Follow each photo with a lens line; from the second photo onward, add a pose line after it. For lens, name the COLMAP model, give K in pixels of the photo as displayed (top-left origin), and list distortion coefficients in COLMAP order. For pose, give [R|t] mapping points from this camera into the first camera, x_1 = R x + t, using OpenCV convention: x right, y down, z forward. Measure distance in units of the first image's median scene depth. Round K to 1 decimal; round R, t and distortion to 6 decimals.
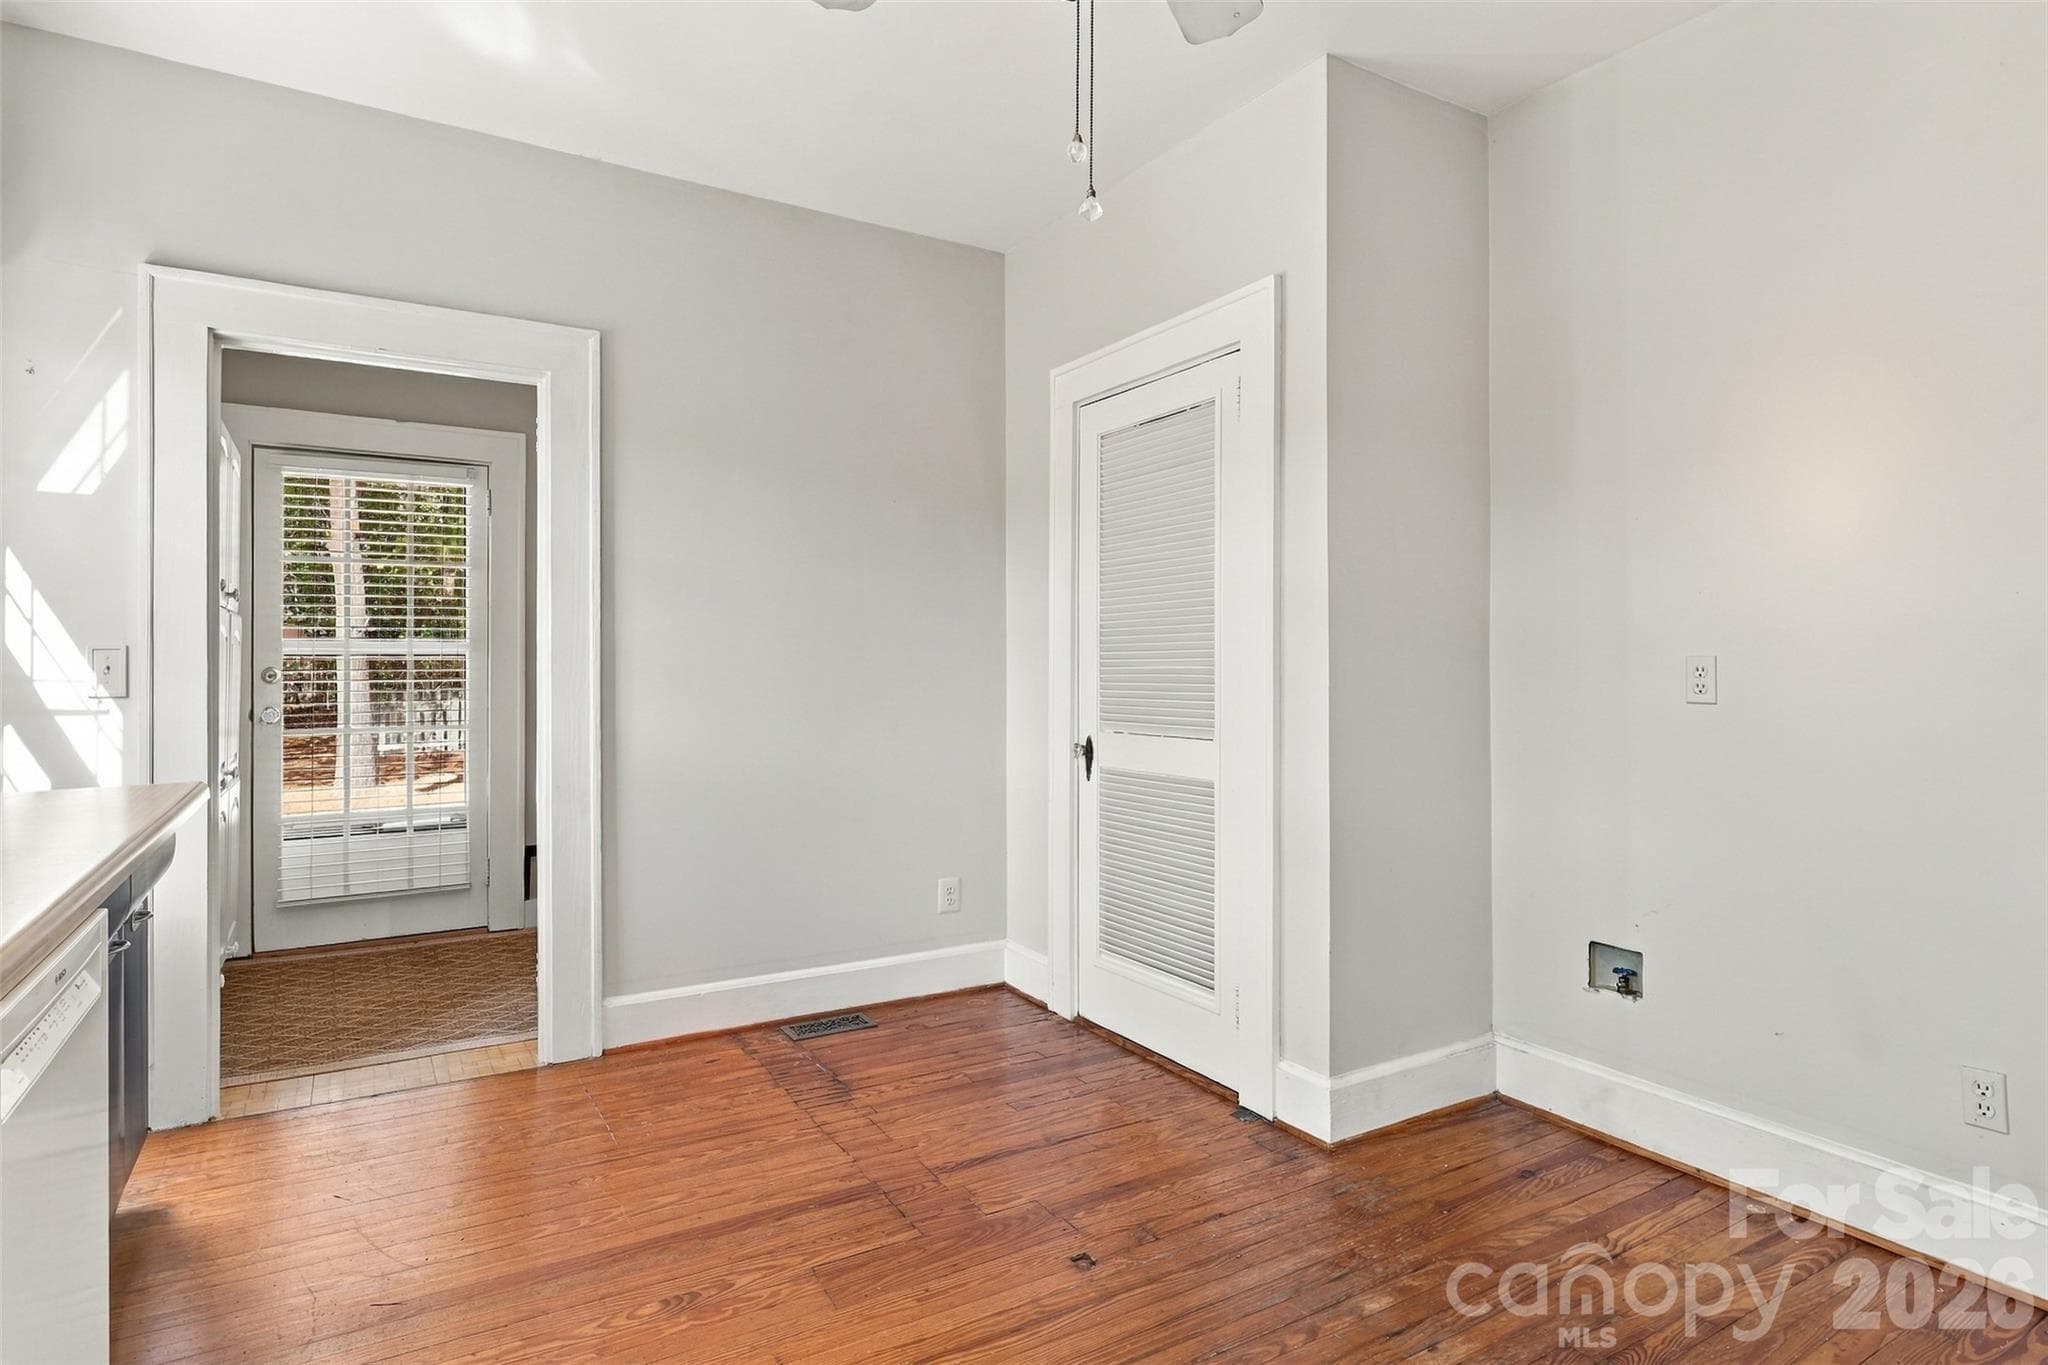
lens RADIAL K [[1120.1, 0, 1024.6], [0, 1120.1, 669.4], [0, 0, 1]] dist [-0.000835, 0.000205]
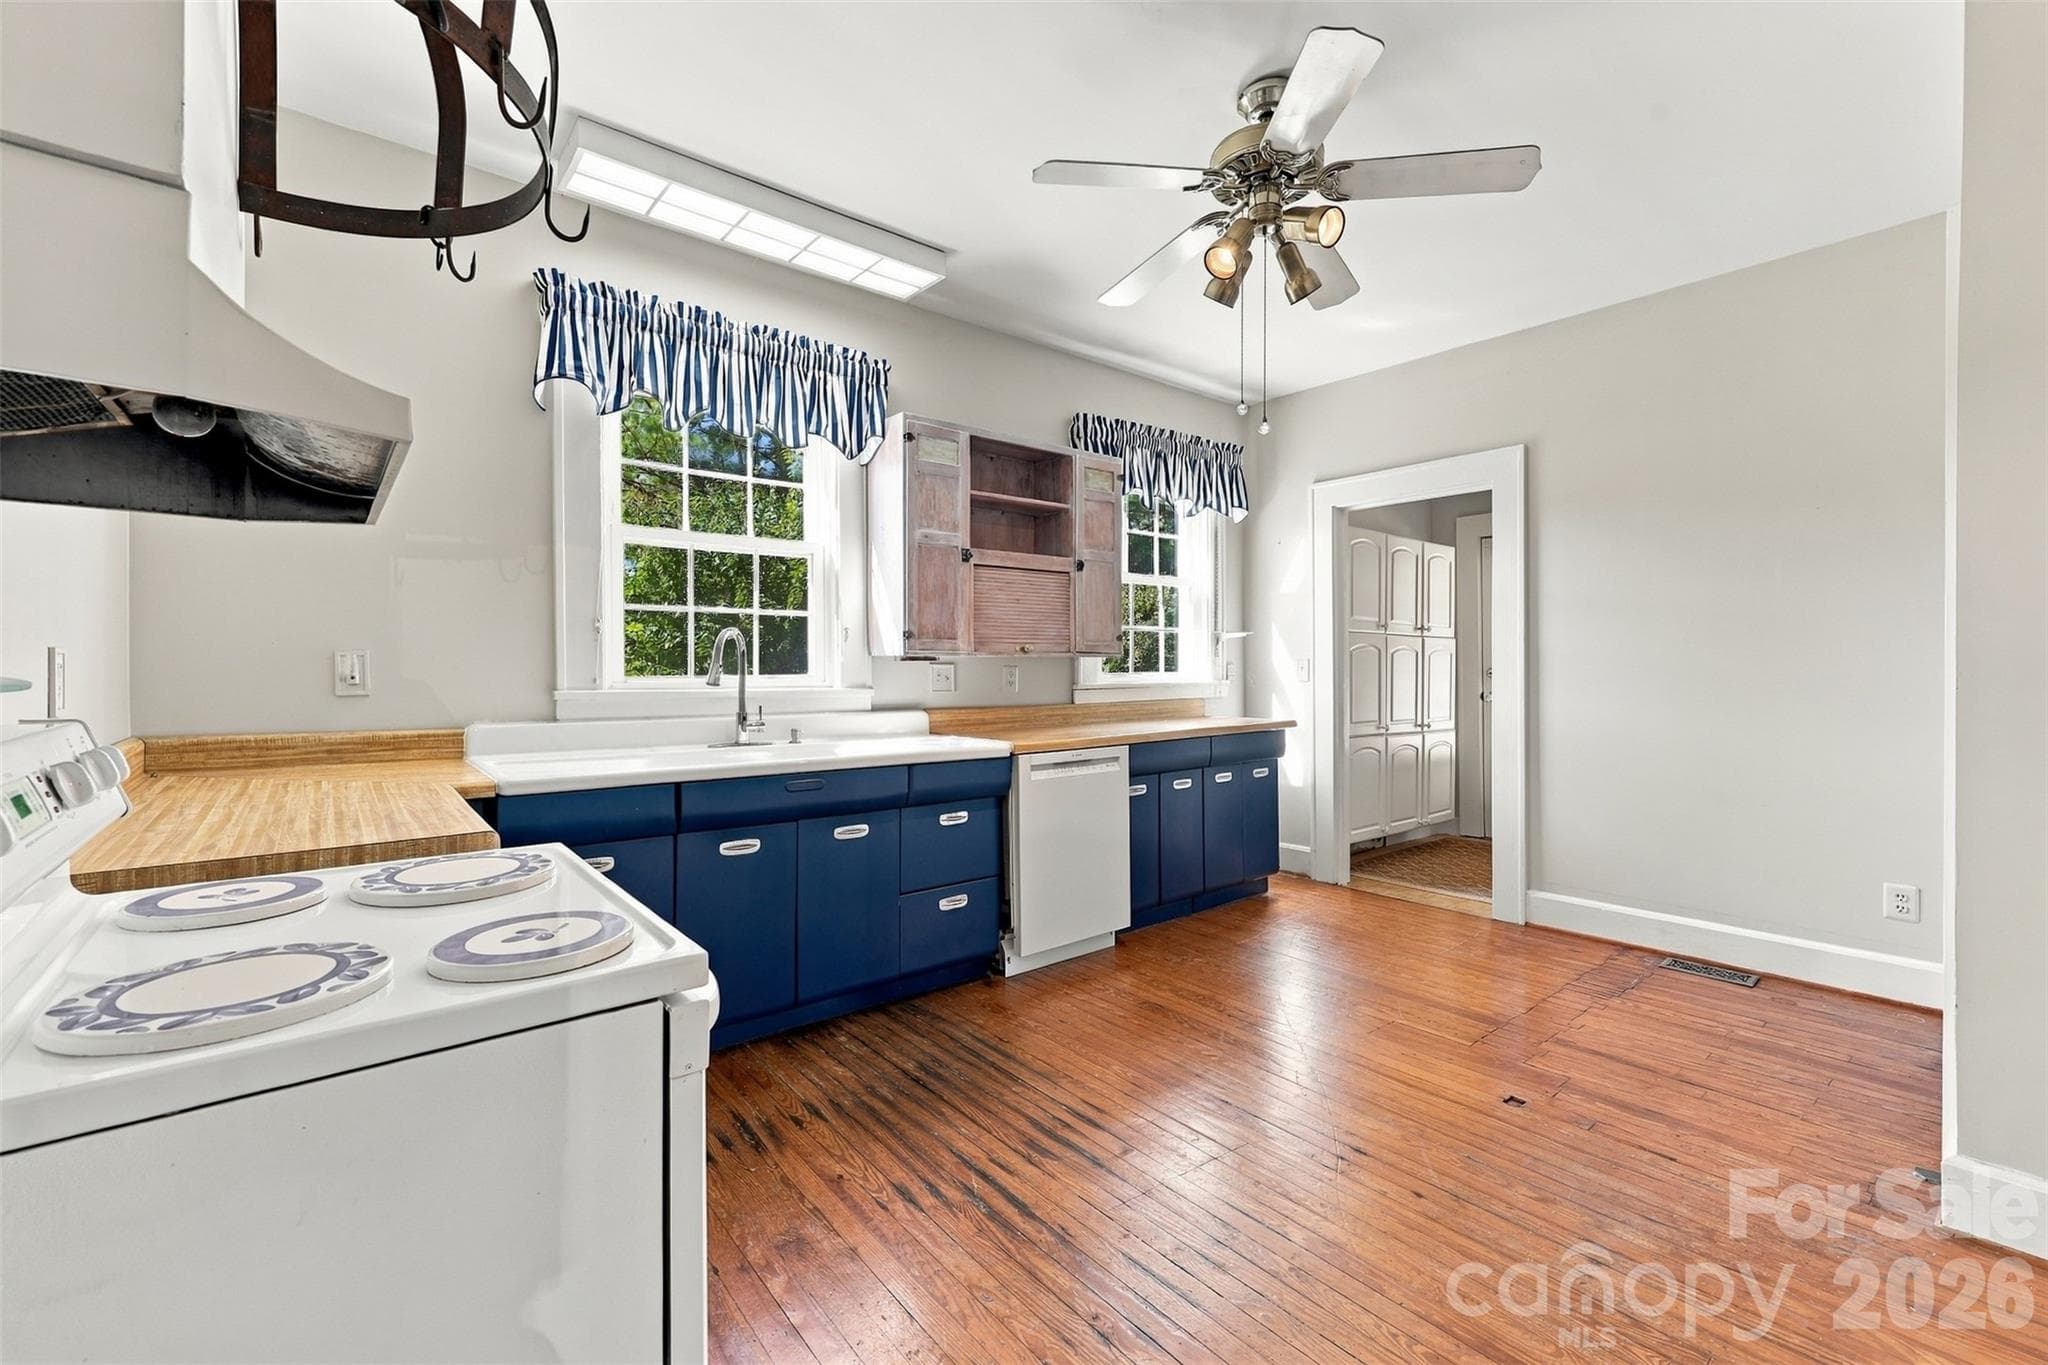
lens RADIAL K [[847.1, 0, 1035.1], [0, 847.1, 671.2], [0, 0, 1]] dist [0.022962, 0.000111]
pose [[0.155849, 0.001178, -0.987780, 0.697765], [-0.001094, 0.999999, 0.001020, 0.003473], [0.987780, 0.000922, 0.155850, 0.184631]]
